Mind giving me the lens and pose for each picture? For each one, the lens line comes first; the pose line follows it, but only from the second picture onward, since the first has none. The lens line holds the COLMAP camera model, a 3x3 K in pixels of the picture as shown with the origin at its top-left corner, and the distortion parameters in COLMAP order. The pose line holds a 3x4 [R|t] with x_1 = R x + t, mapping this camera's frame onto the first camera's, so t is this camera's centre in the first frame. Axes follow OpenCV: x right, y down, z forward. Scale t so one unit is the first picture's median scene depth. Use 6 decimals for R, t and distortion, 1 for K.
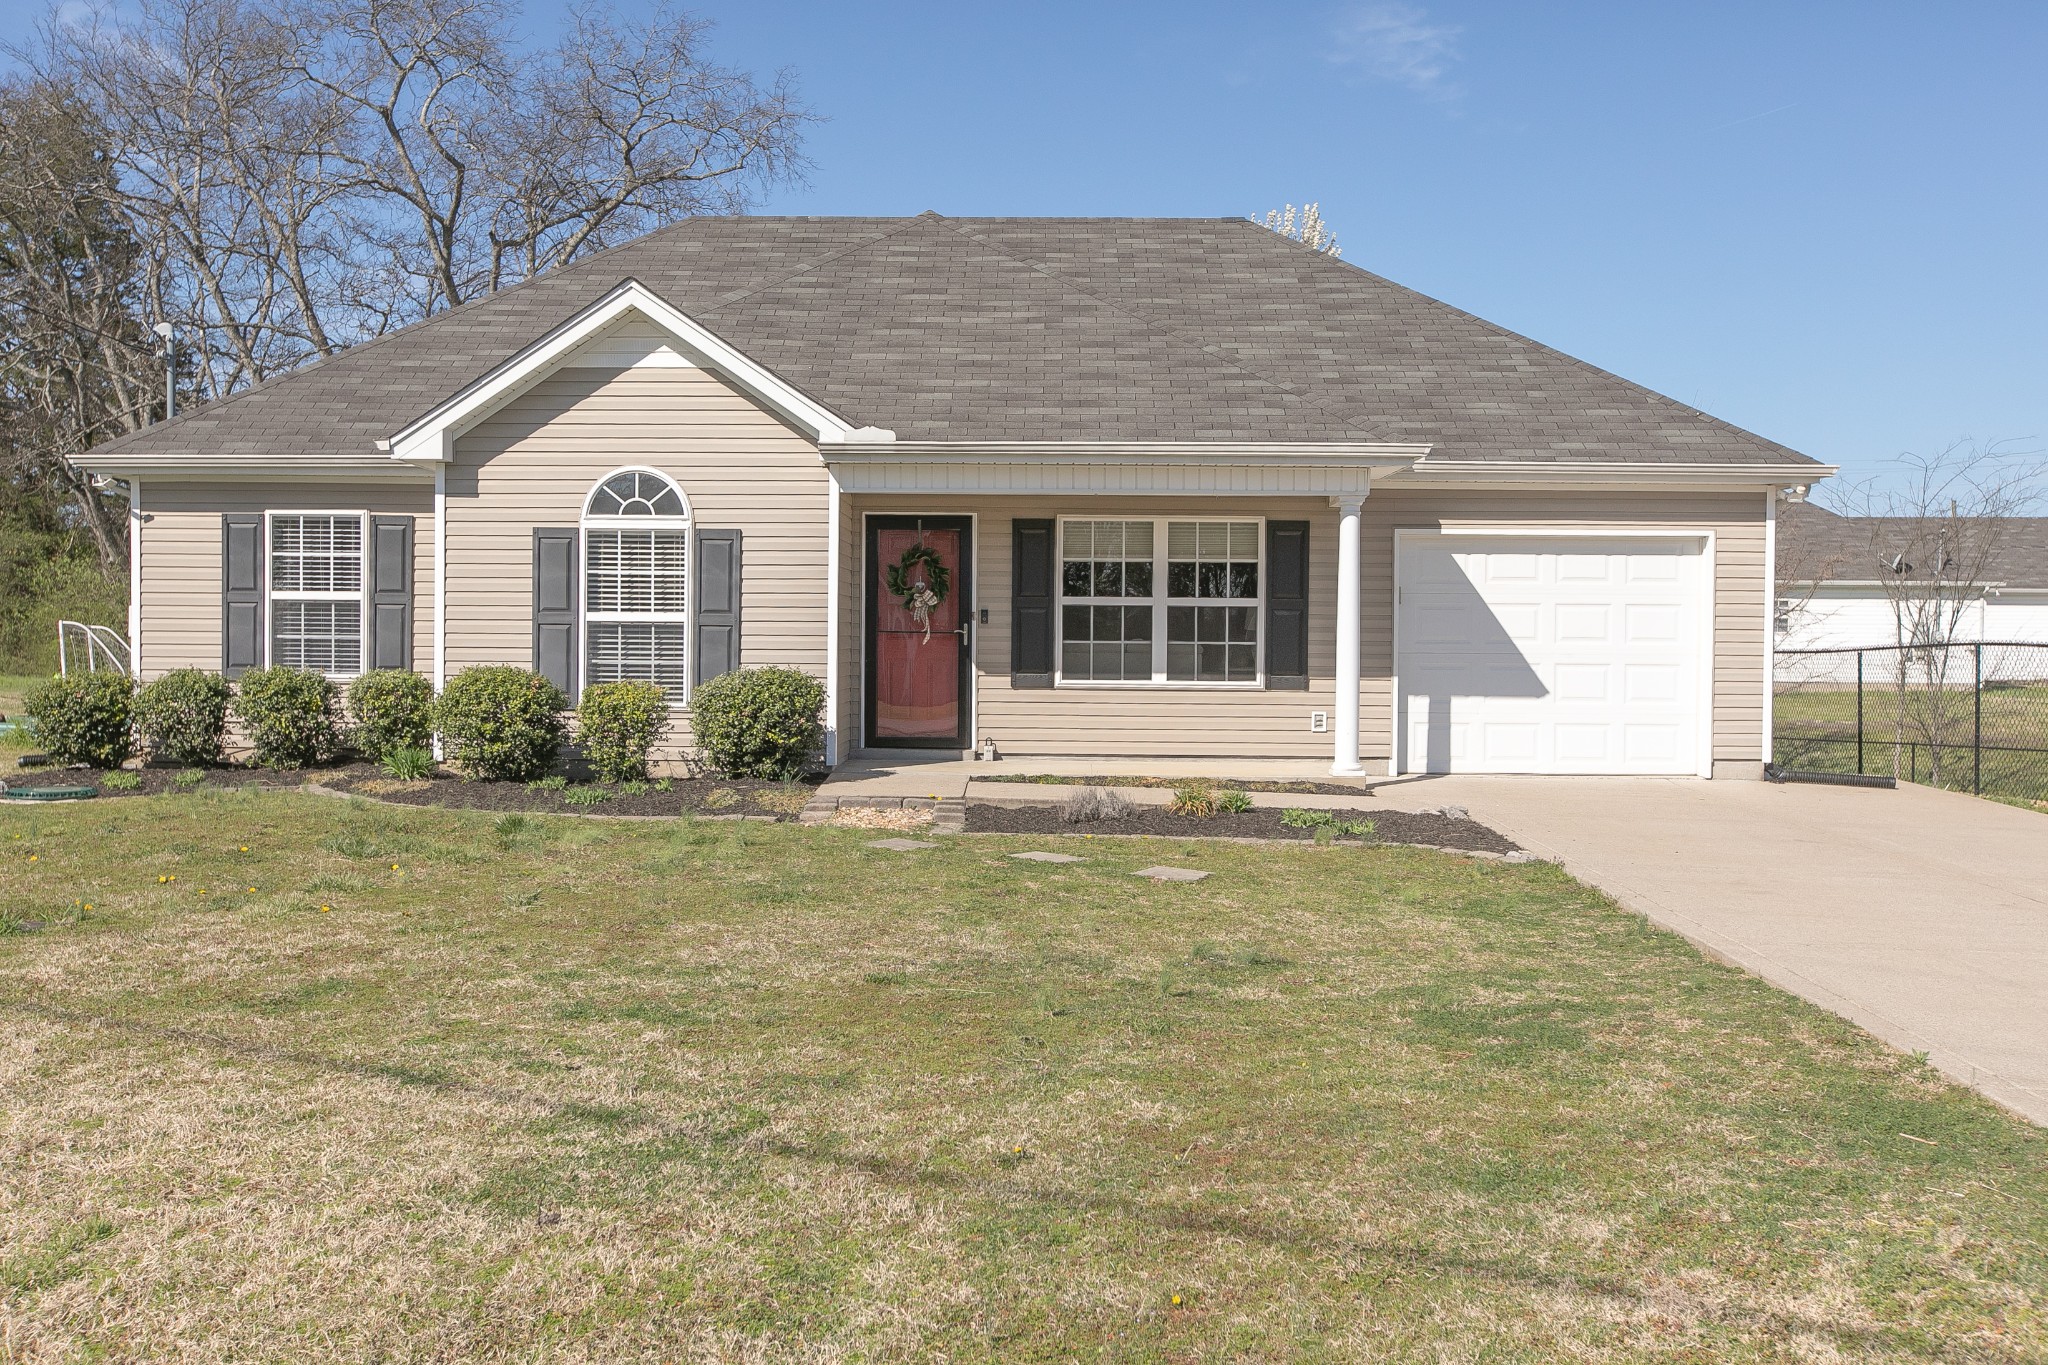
lens RADIAL K [[2017.3, 0, 1027.9], [0, 2017.3, 672.2], [0, 0, 1]] dist [-0.009205, 0.000000]
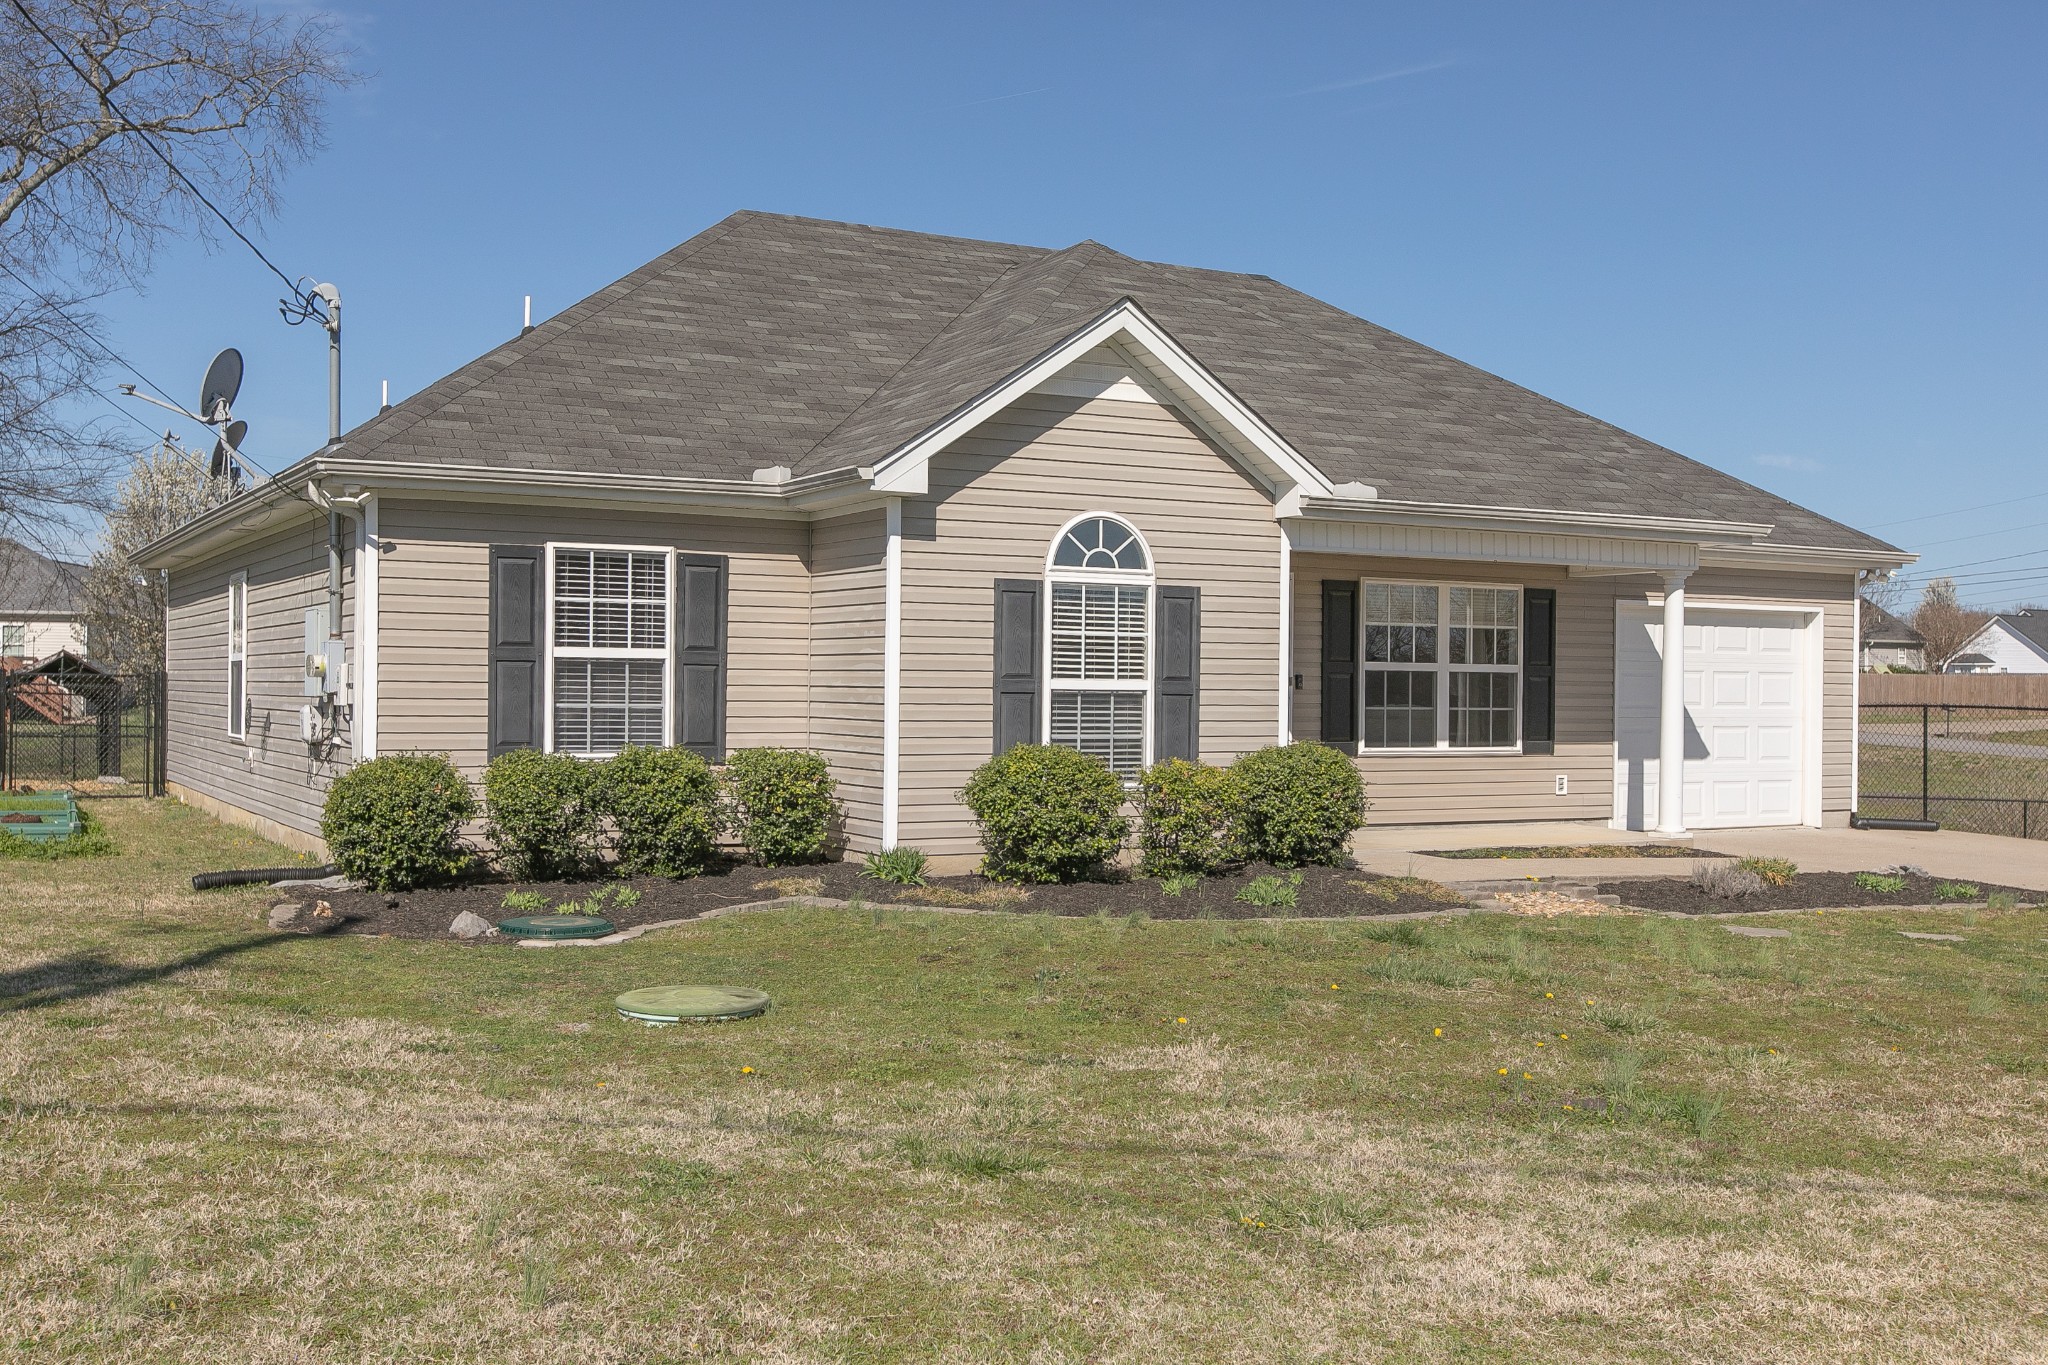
lens RADIAL K [[2017.3, 0, 1020.7], [0, 2017.3, 681.9], [0, 0, 1]] dist [-0.009205, 0.000000]
pose [[0.871642, 0.002499, 0.490136, -0.600397], [0.003008, 0.999941, -0.010449, -0.018135], [-0.490133, 0.010582, 0.871583, 0.238684]]
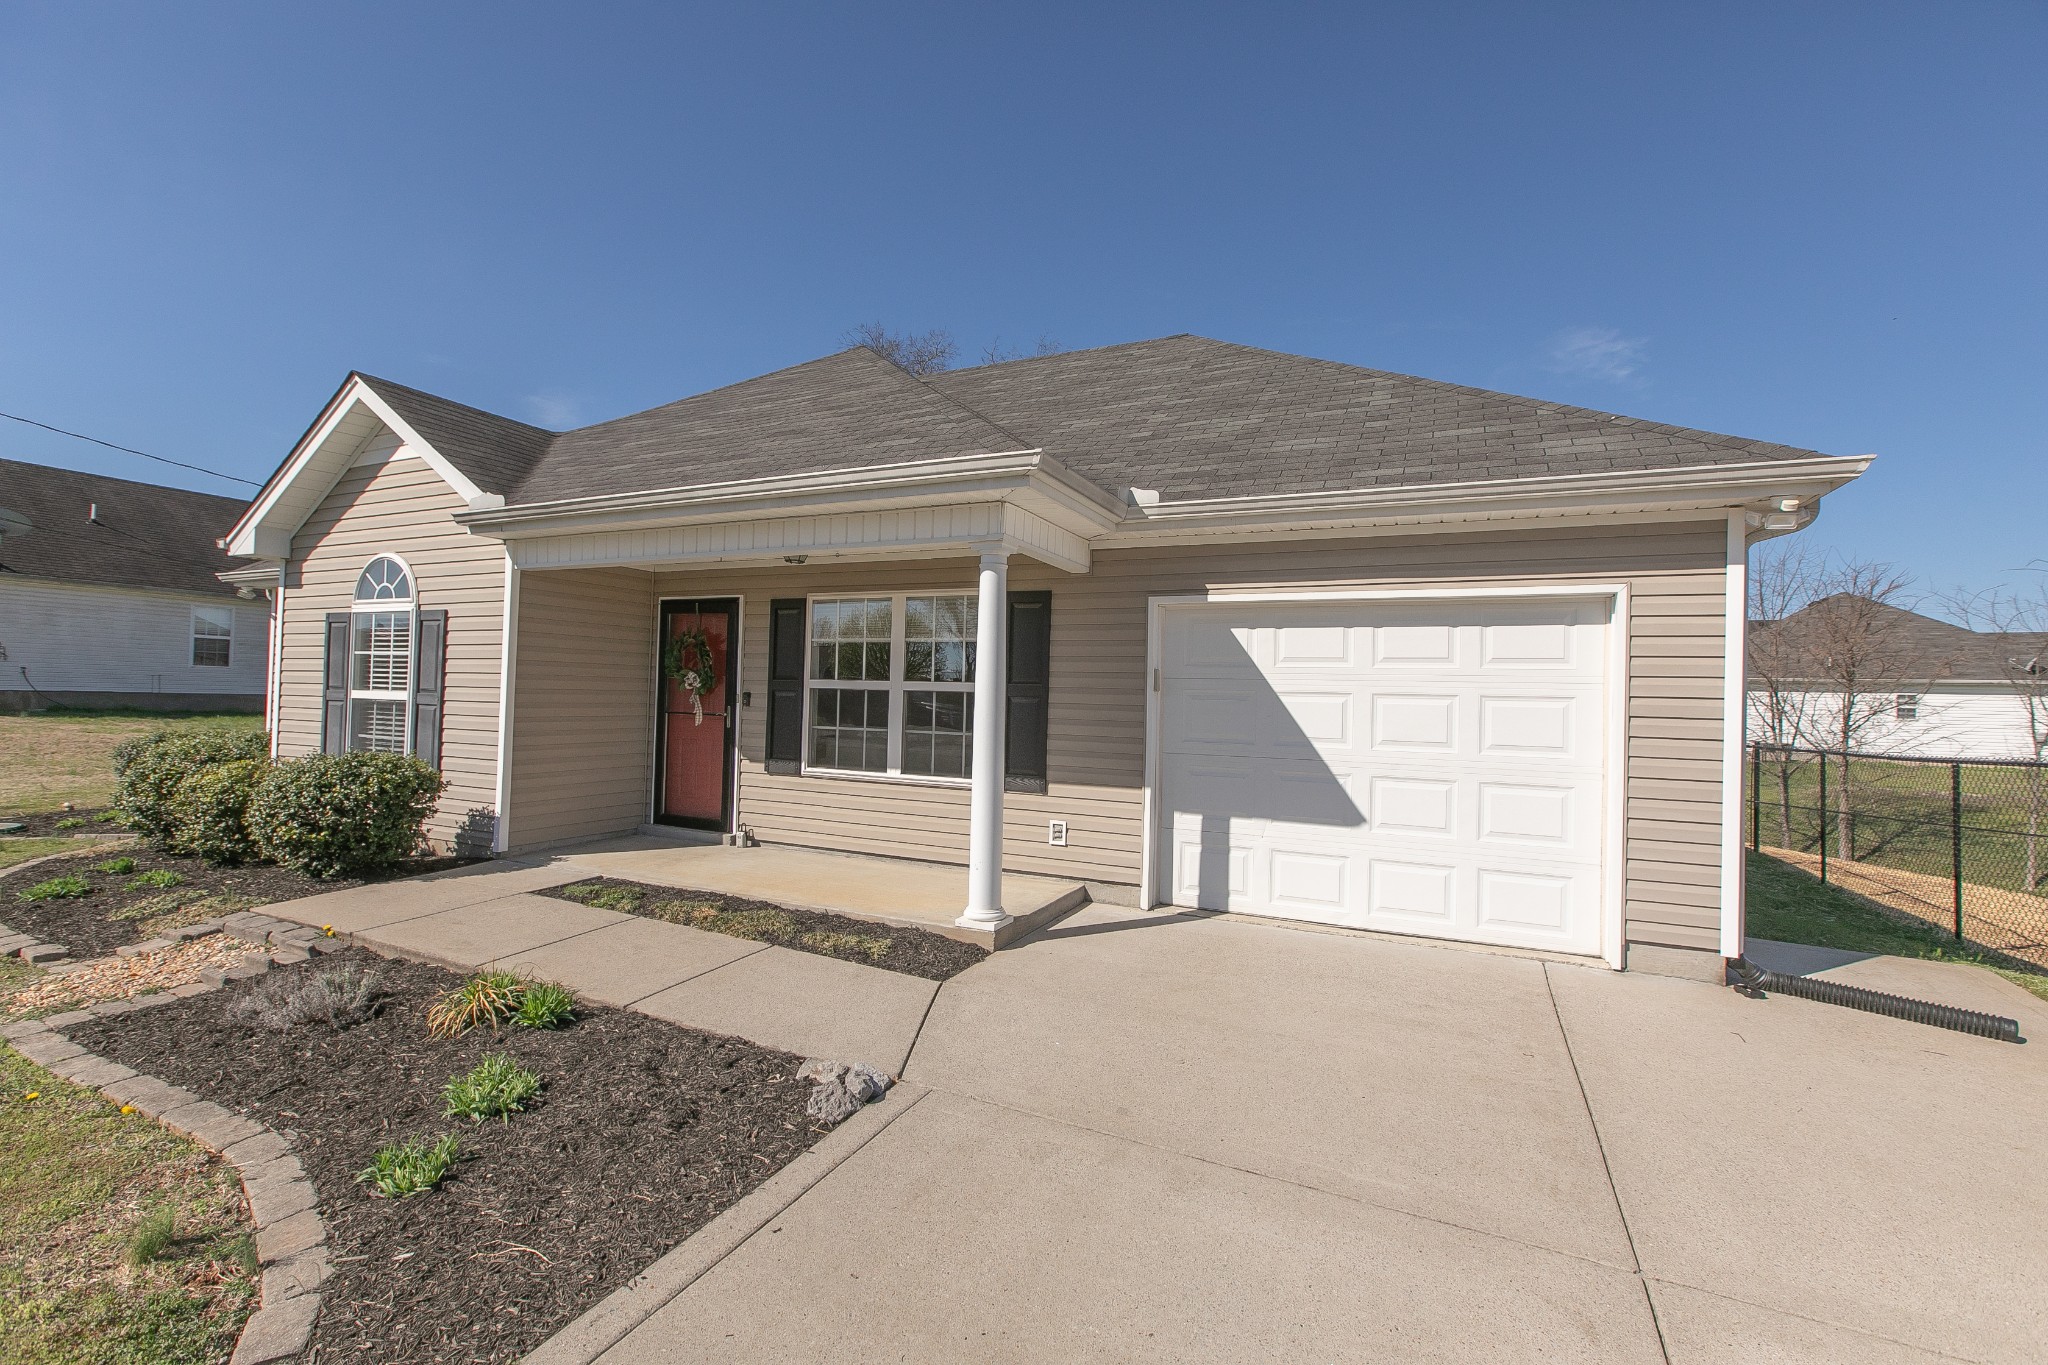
lens RADIAL K [[898.0, 0, 1018.9], [0, 898.0, 684.2], [0, 0, 1]] dist [-0.003306, 0.001334]
pose [[0.907929, 0.008873, -0.419031, 0.283834], [-0.025052, 0.999137, -0.033124, -0.023822], [0.418375, 0.040571, 0.907368, 0.658096]]
